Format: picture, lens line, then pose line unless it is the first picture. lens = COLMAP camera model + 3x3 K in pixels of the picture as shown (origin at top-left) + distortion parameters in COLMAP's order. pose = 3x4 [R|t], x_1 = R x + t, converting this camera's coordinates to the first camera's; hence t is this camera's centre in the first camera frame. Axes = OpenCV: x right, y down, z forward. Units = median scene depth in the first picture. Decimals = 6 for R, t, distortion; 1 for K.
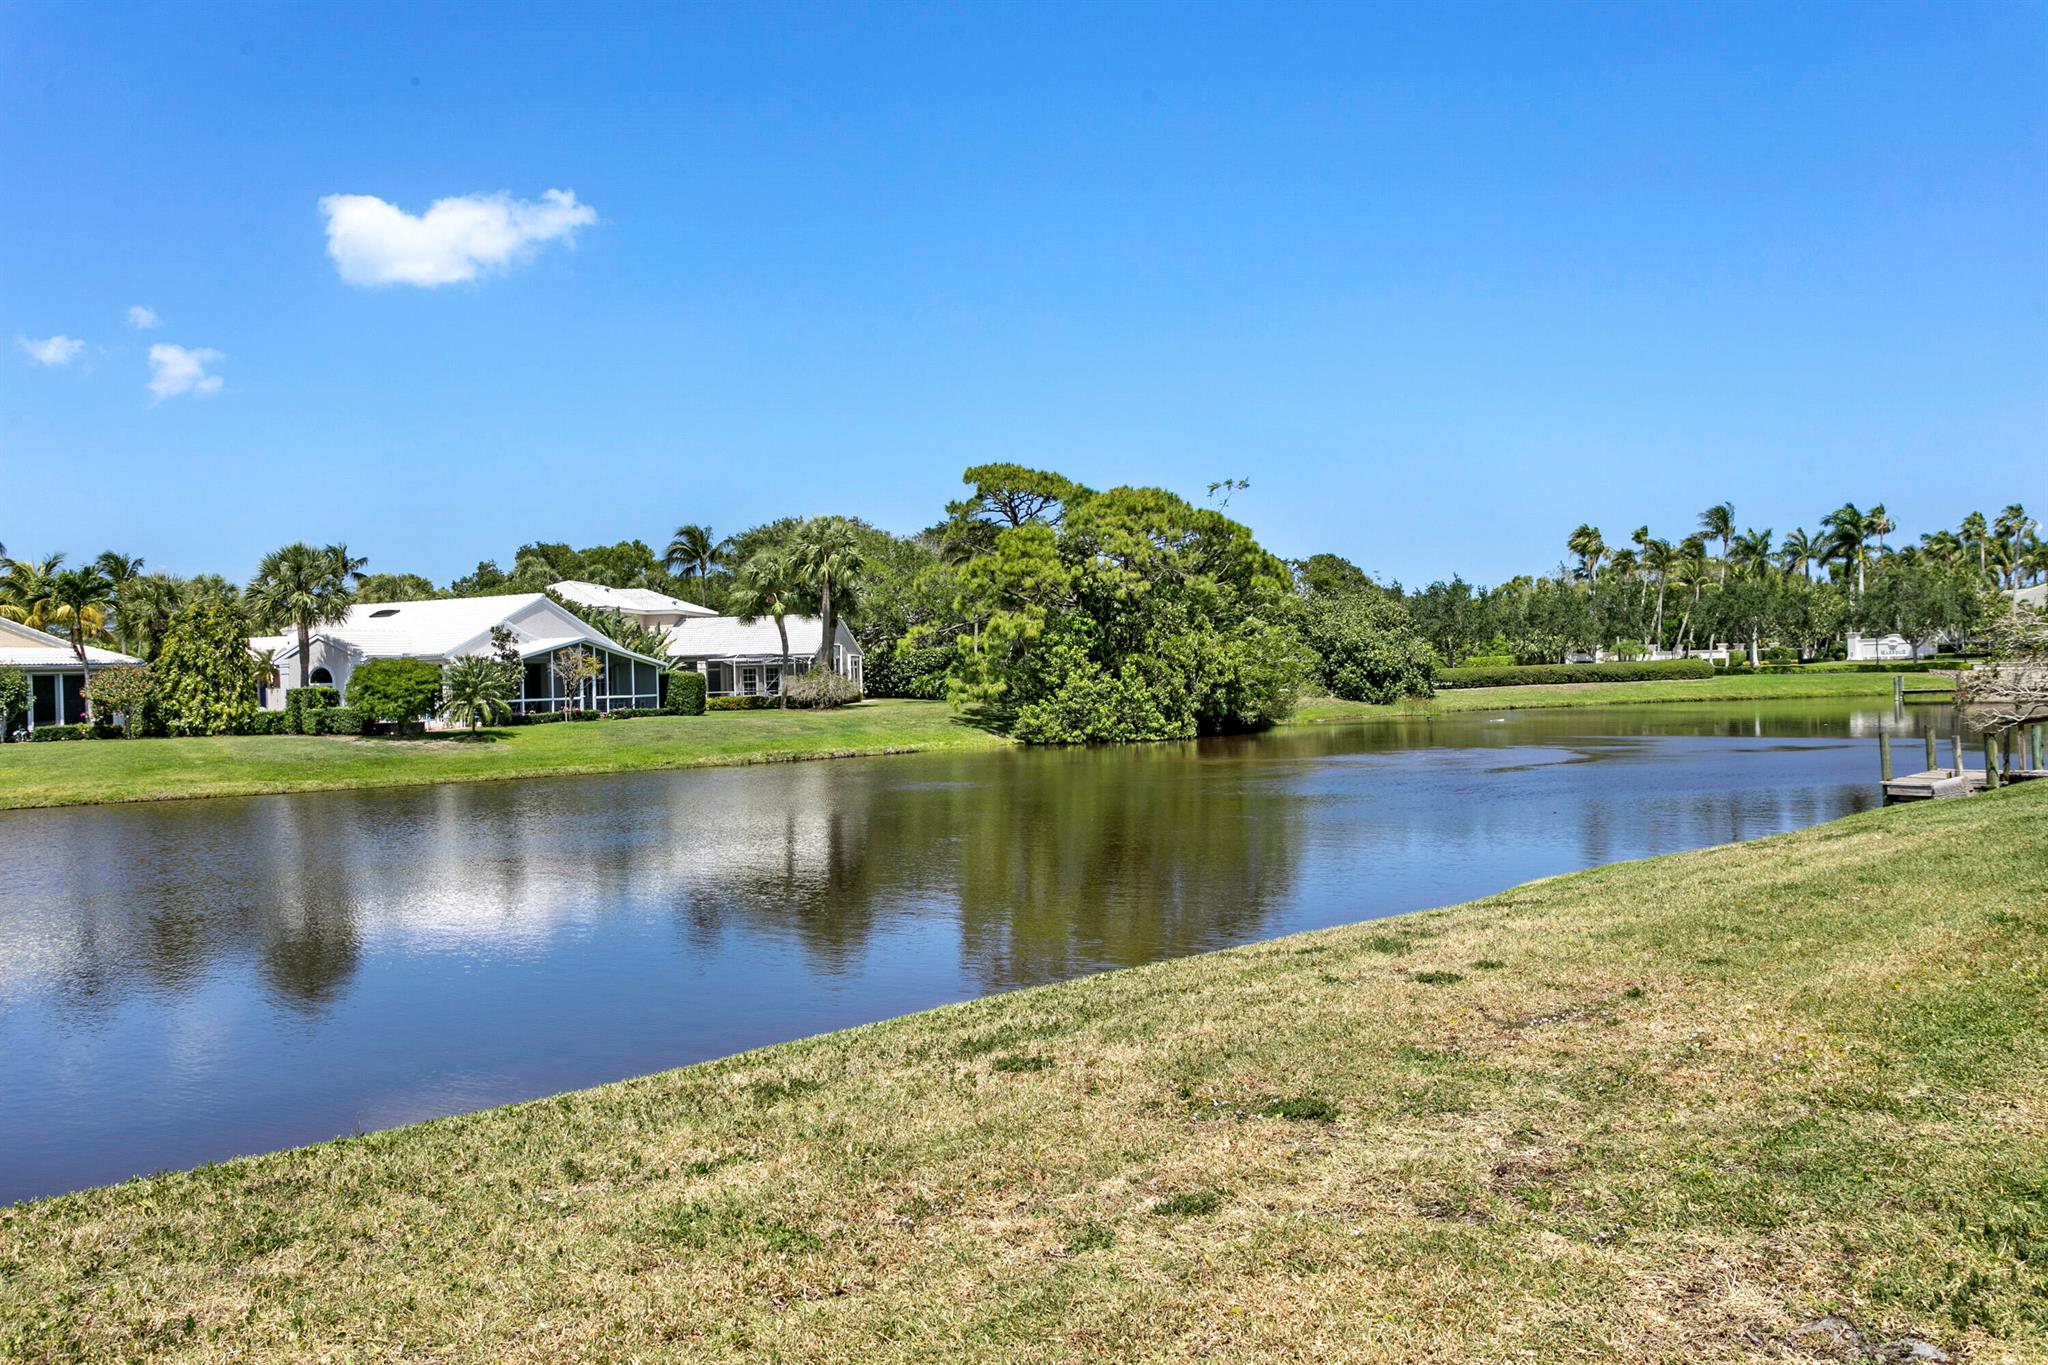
lens RADIAL K [[1470.0, 0, 1034.4], [0, 1470.0, 695.2], [0, 0, 1]] dist [0.005890, -0.004371]
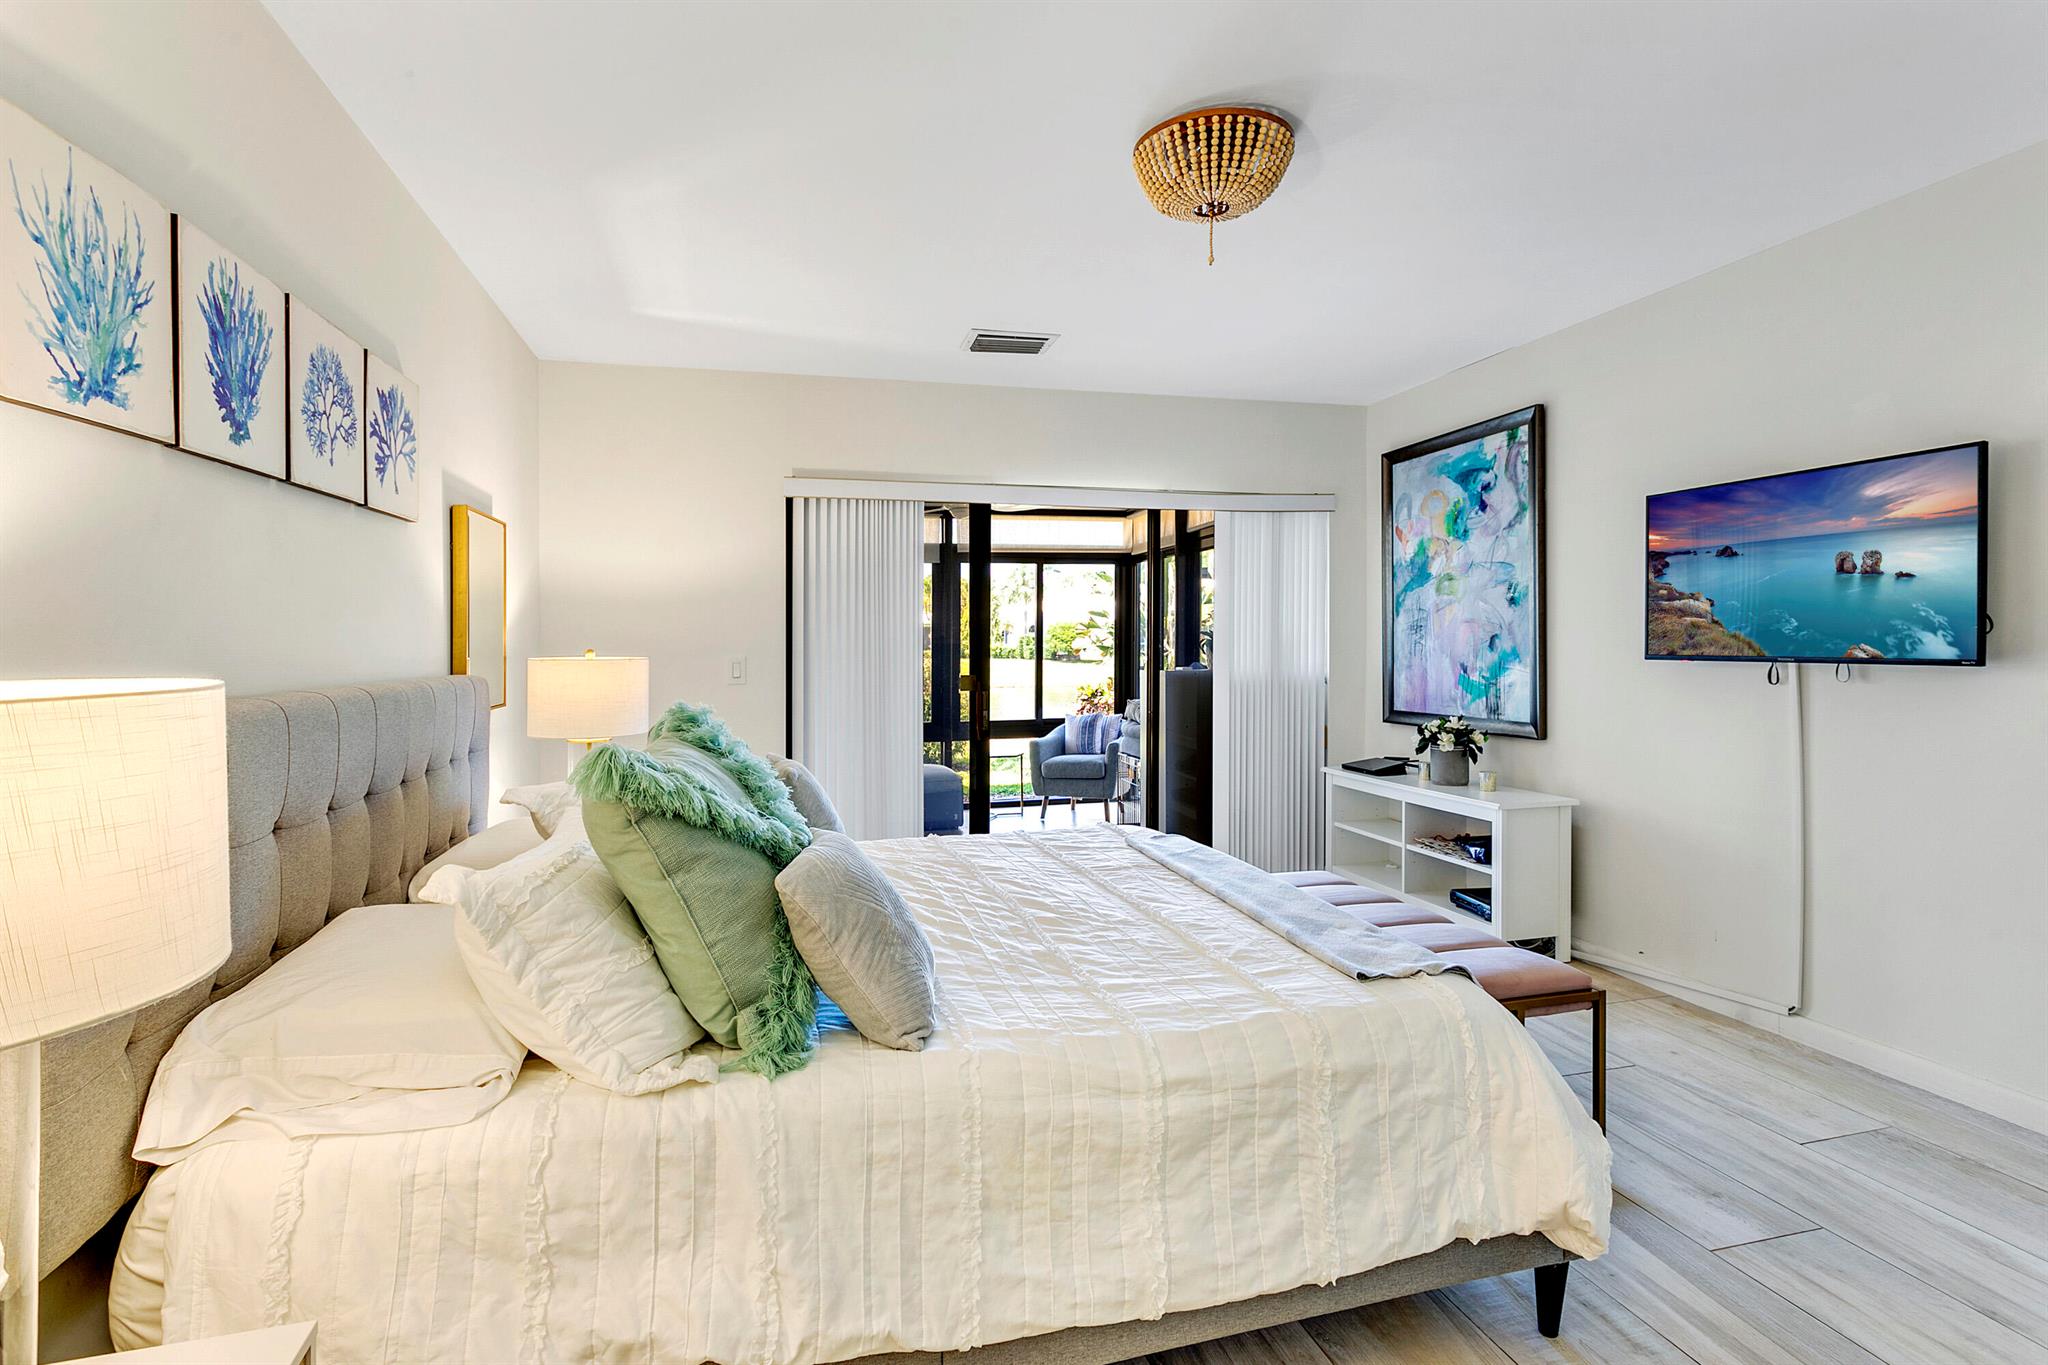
lens RADIAL K [[968.9, 0, 1023.7], [0, 968.9, 661.1], [0, 0, 1]] dist [0.000377, 0.000274]
pose [[0.892207, 0.032222, -0.450475, 0.093074], [-0.024570, 0.999437, 0.022826, -0.001000], [0.450957, -0.009298, 0.892497, -0.169155]]
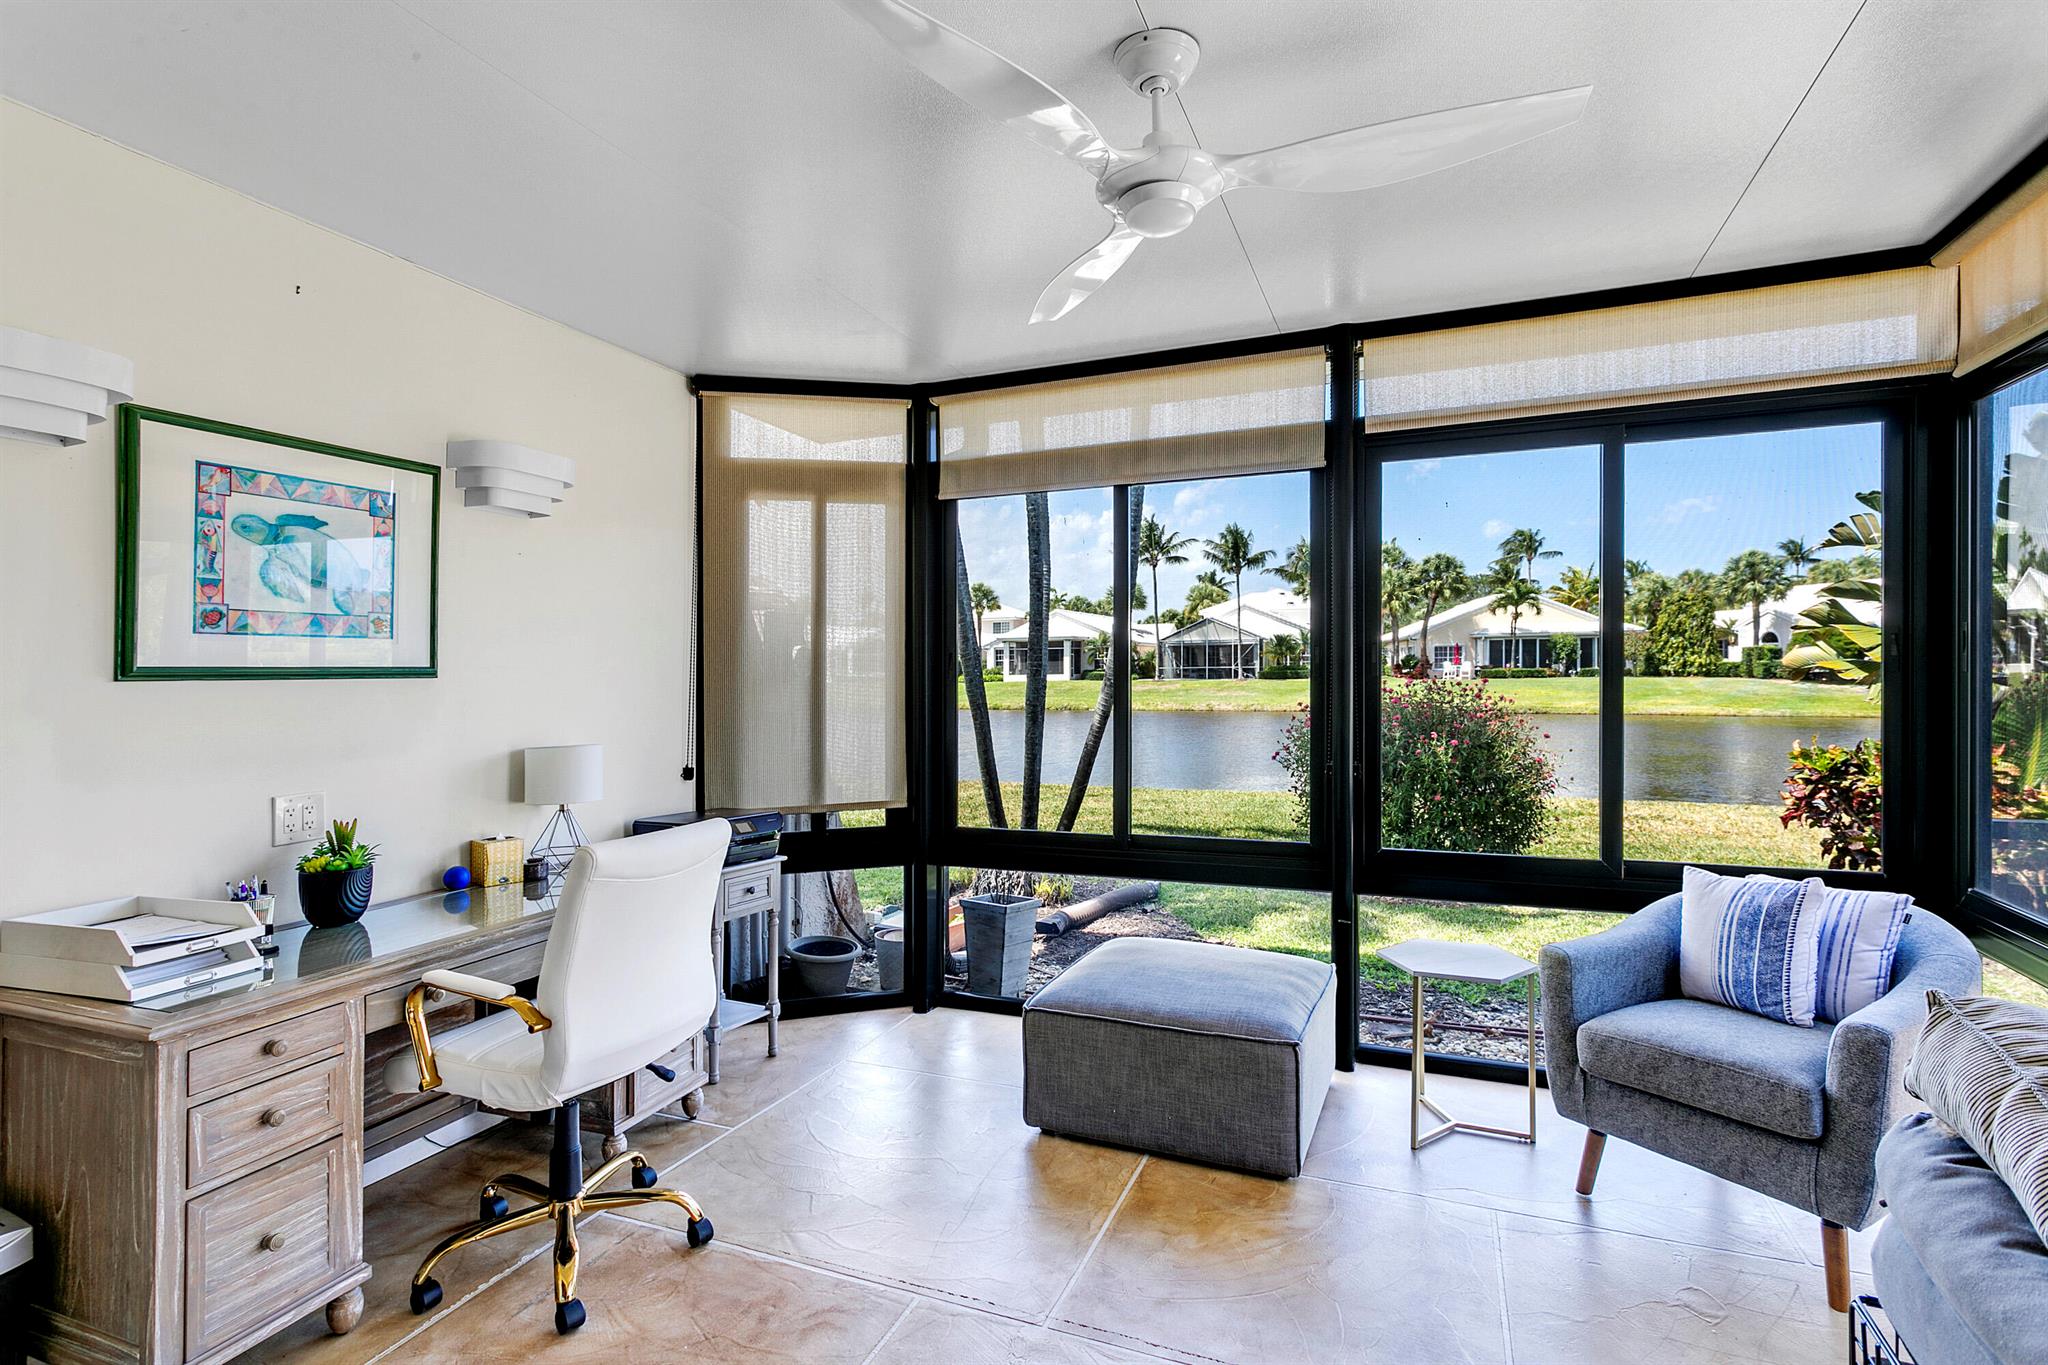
lens RADIAL K [[1009.7, 0, 1036.8], [0, 1009.7, 665.3], [0, 0, 1]] dist [0.013132, 0.000897]
pose [[0.464240, 0.022562, -0.885422, 0.069006], [-0.008519, 0.999743, 0.021008, -0.000985], [0.885669, -0.002210, 0.464313, -0.104461]]
